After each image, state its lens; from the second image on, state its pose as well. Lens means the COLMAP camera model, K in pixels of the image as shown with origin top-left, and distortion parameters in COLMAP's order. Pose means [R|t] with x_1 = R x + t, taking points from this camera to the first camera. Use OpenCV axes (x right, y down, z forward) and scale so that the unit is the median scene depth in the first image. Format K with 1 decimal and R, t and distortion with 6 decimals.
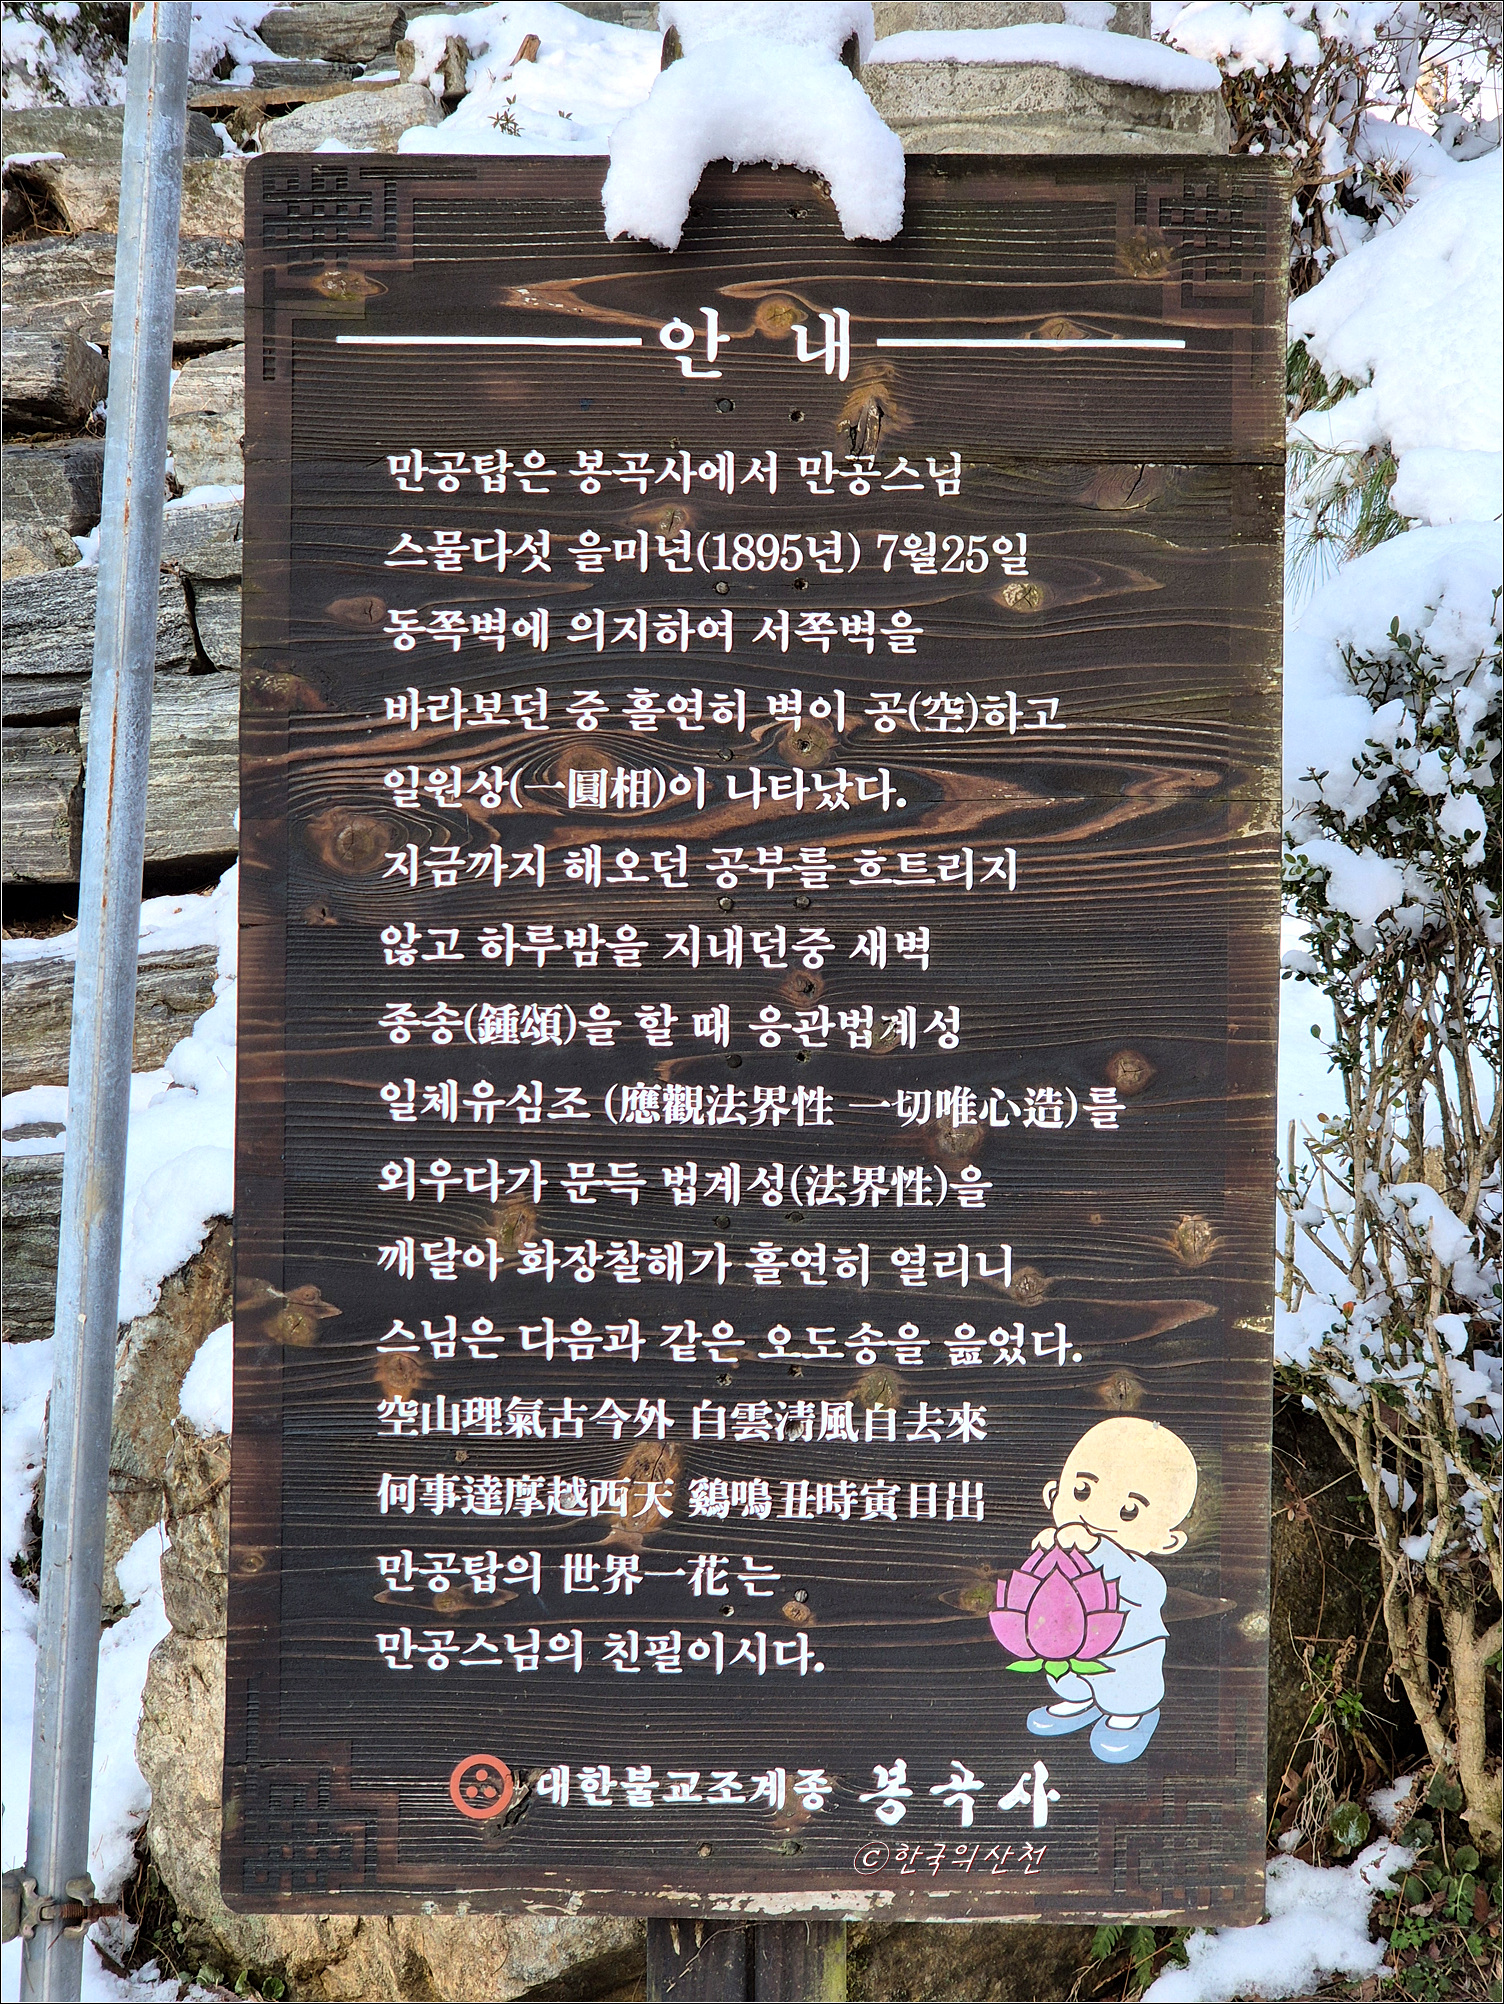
lens RADIAL K [[3965.6, 0, 770.1], [0, 3965.6, 1011.4], [0, 0, 1]] dist [0.096849, 0.000000]
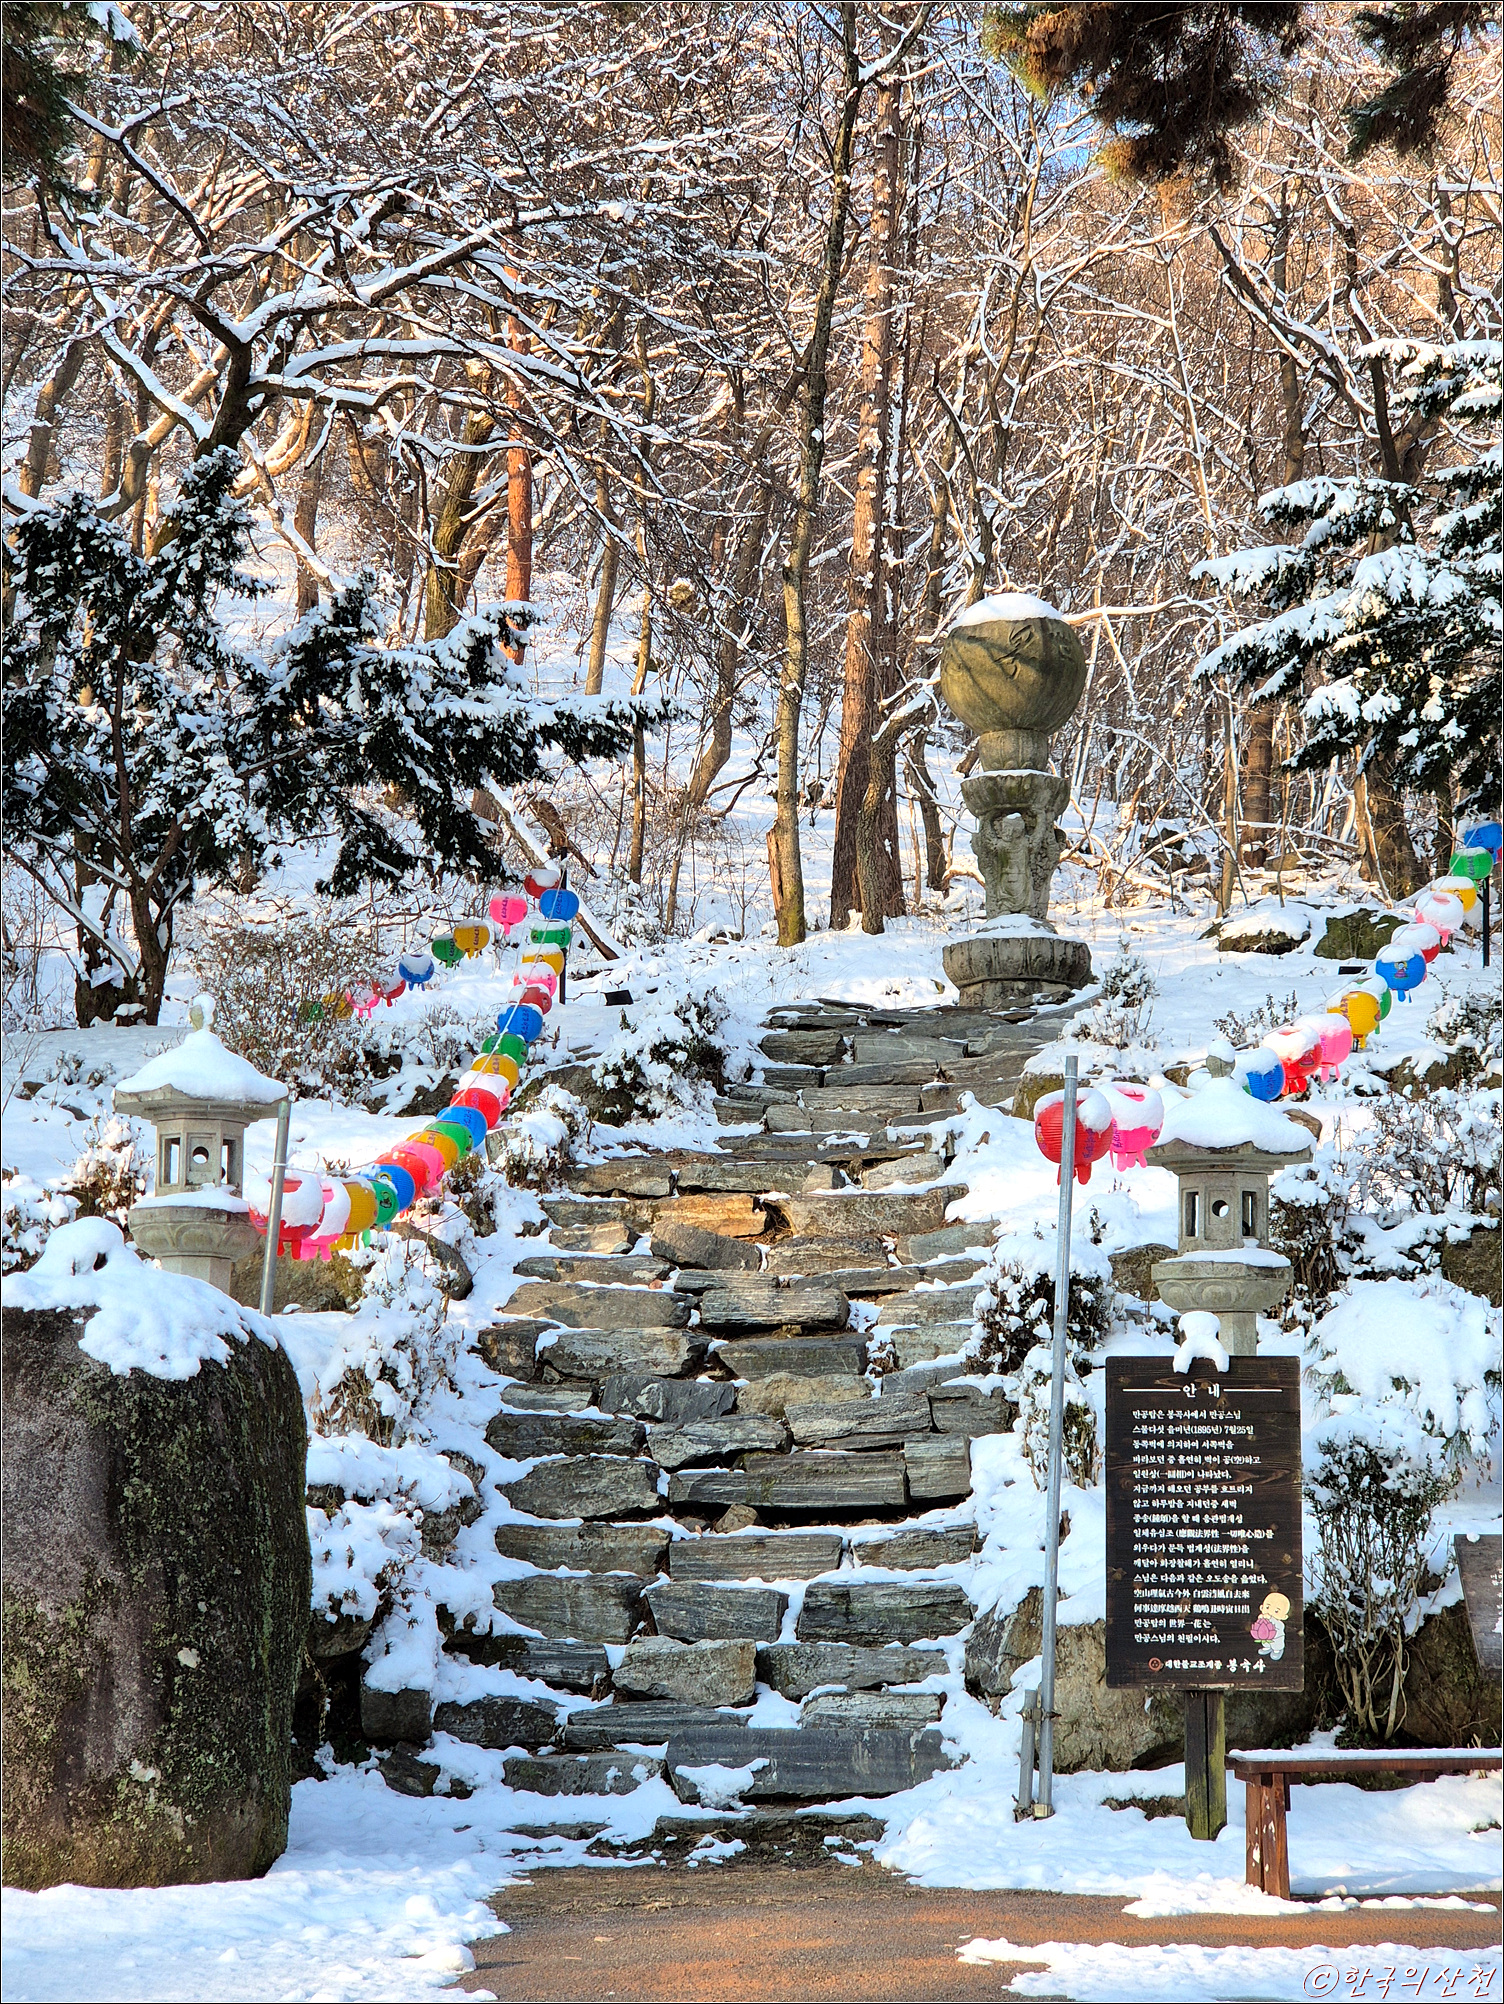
lens RADIAL K [[3965.6, 0, 812.2], [0, 3965.6, 1000.2], [0, 0, 1]] dist [0.096849, 0.000000]
pose [[0.999853, -0.006392, -0.015922, -0.441201], [0.003567, 0.985176, -0.171511, 0.231975], [0.016783, 0.171429, 0.985054, -4.400473]]
